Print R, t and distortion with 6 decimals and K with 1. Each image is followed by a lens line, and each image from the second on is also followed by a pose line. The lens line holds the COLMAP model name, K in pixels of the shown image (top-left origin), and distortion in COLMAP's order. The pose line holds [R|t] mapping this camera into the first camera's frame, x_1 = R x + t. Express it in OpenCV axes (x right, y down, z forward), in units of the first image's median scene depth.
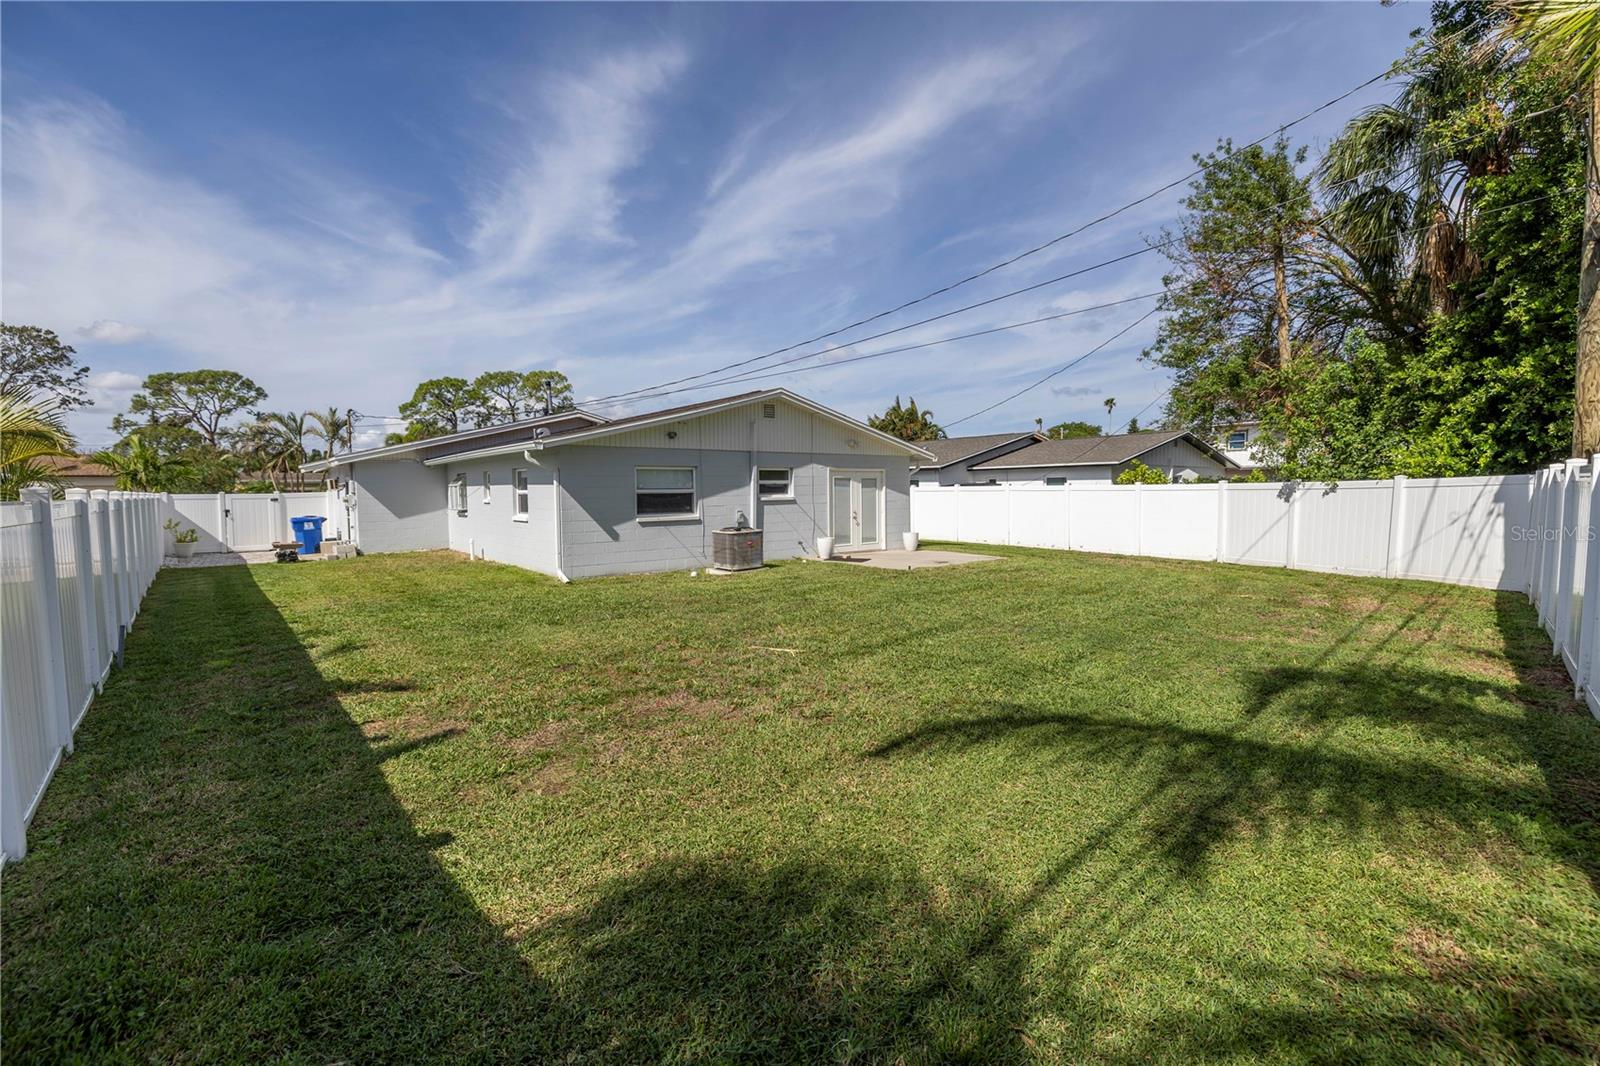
lens RADIAL K [[679.6, 0, 793.0], [0, 679.6, 532.8], [0, 0, 1]] dist [-0.001922, 0.000651]
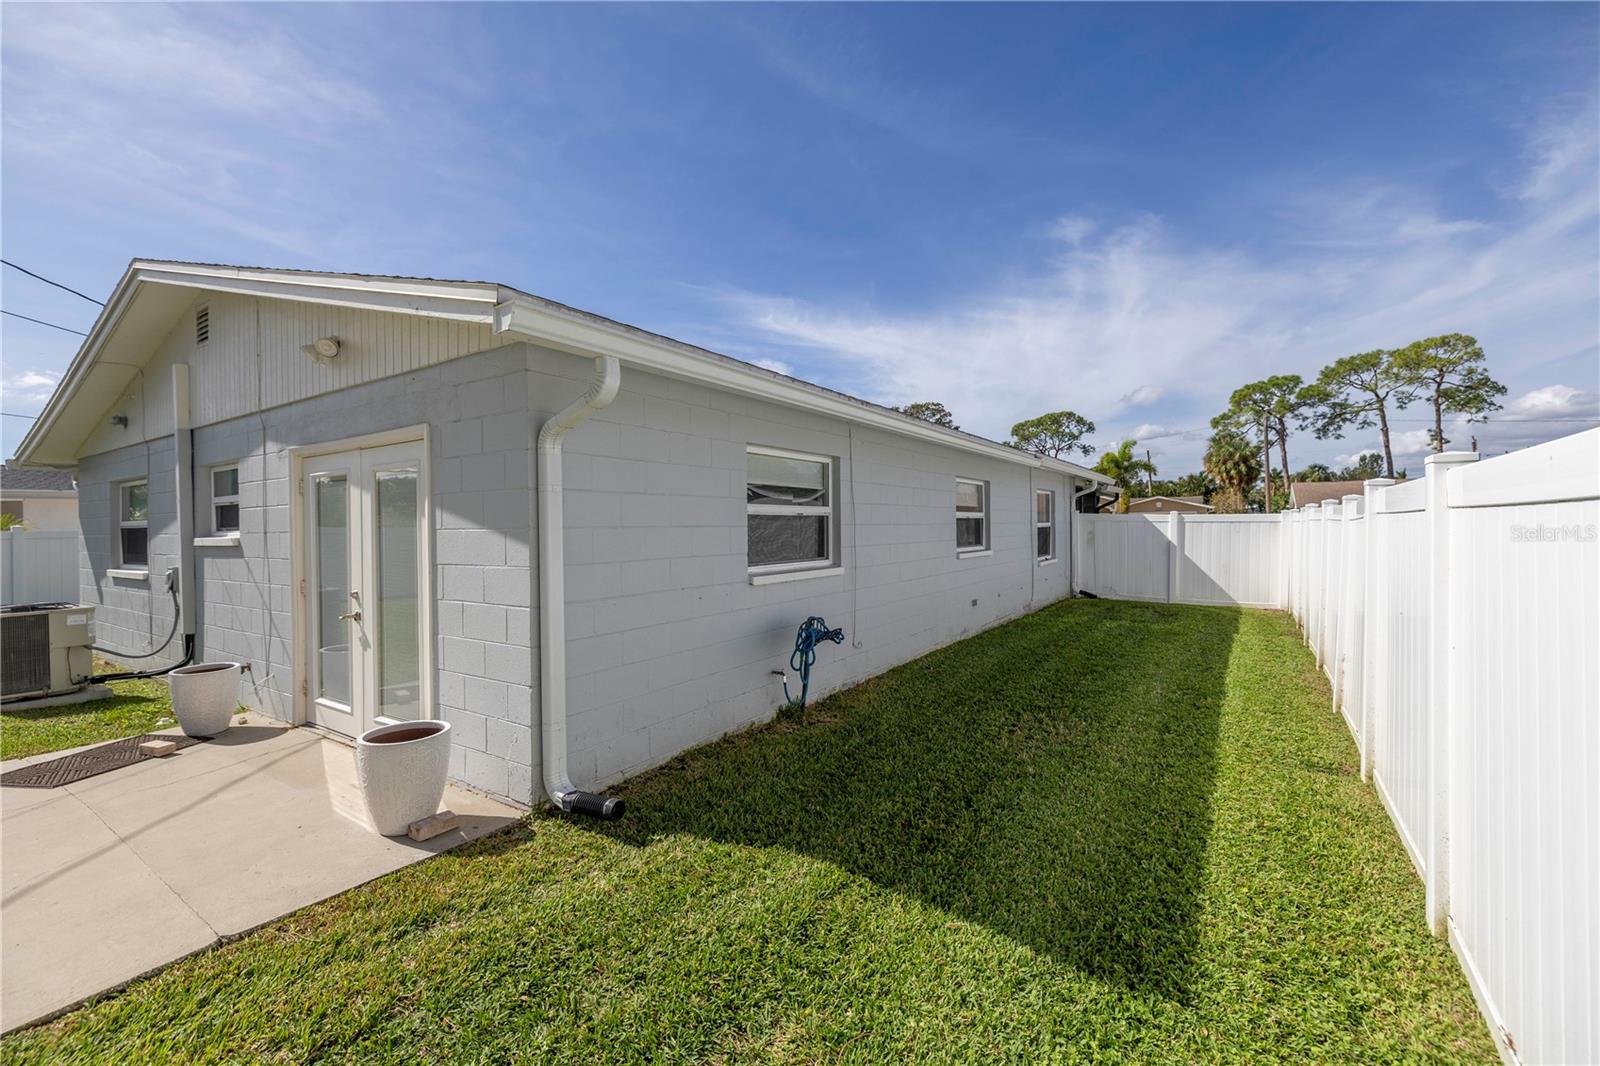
lens RADIAL K [[679.6, 0, 811.0], [0, 679.6, 538.0], [0, 0, 1]] dist [-0.001922, 0.000651]
pose [[0.311720, 0.020893, -0.949944, 0.124892], [-0.050436, 0.998713, 0.005415, -0.020199], [0.948834, 0.046224, 0.312373, 0.332353]]
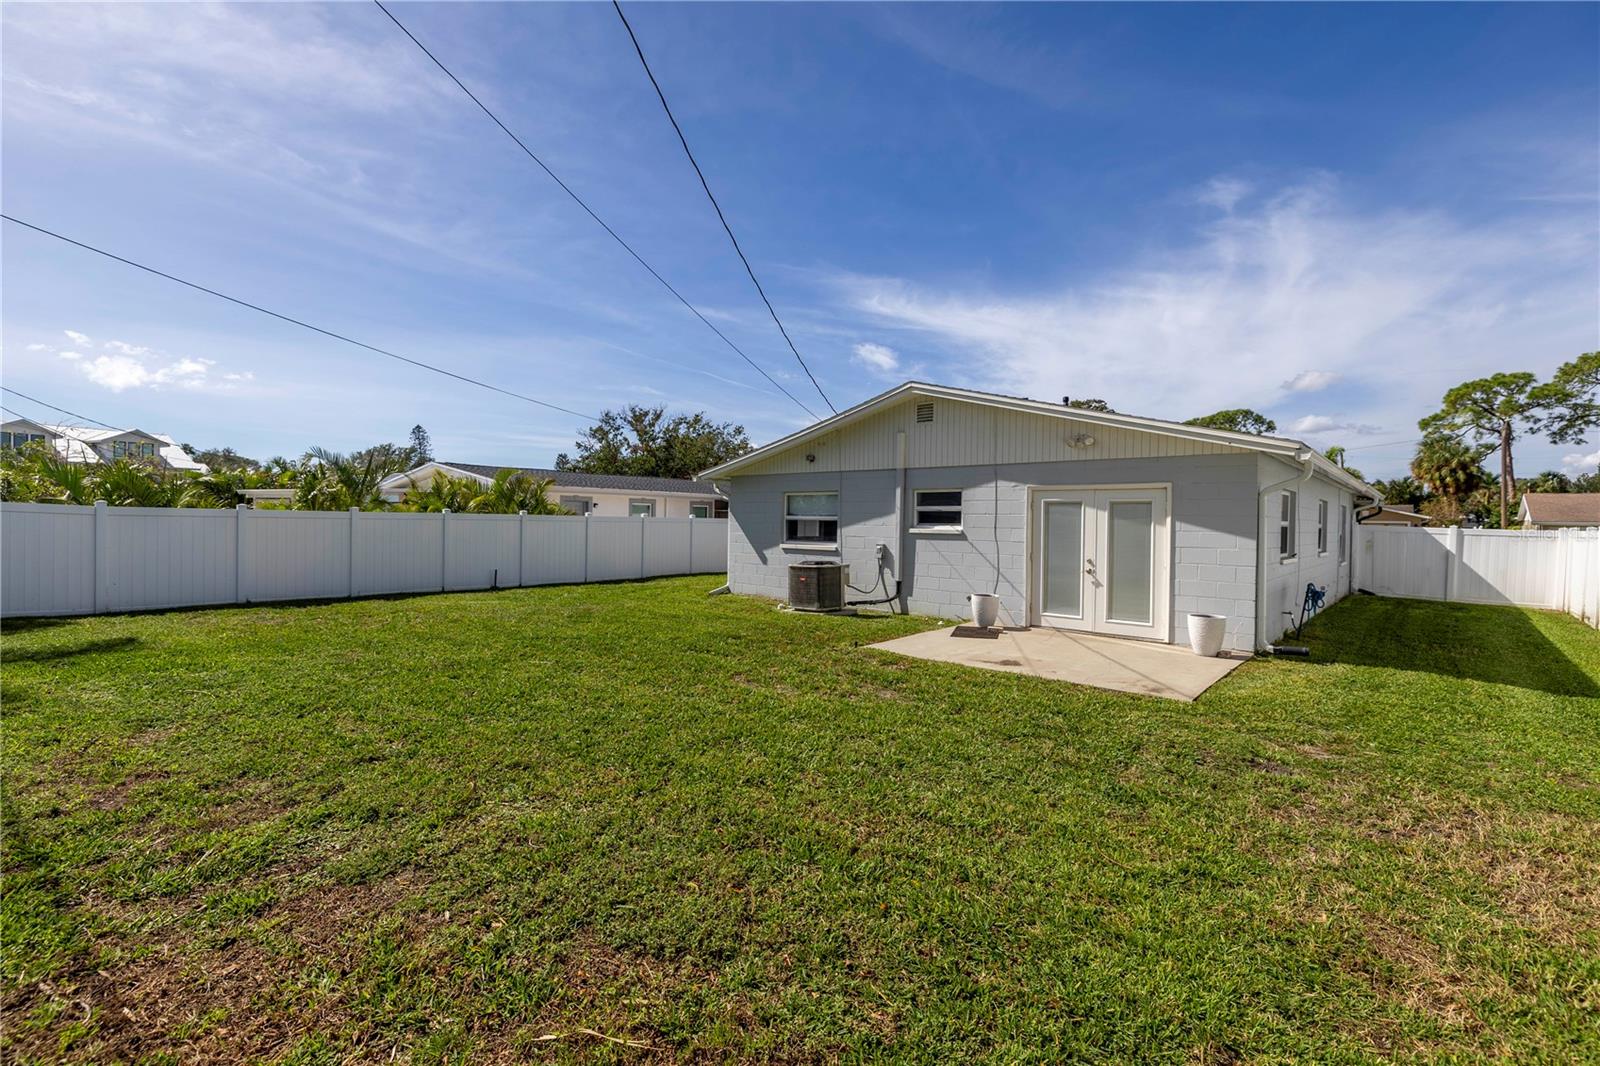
lens RADIAL K [[726.7, 0, 796.2], [0, 726.7, 530.4], [0, 0, 1]] dist [0.000653, -0.001102]
pose [[0.163961, 0.024041, -0.986174, 0.196226], [-0.080586, 0.996688, 0.010899, -0.013396], [0.983170, 0.077685, 0.165356, 0.200847]]
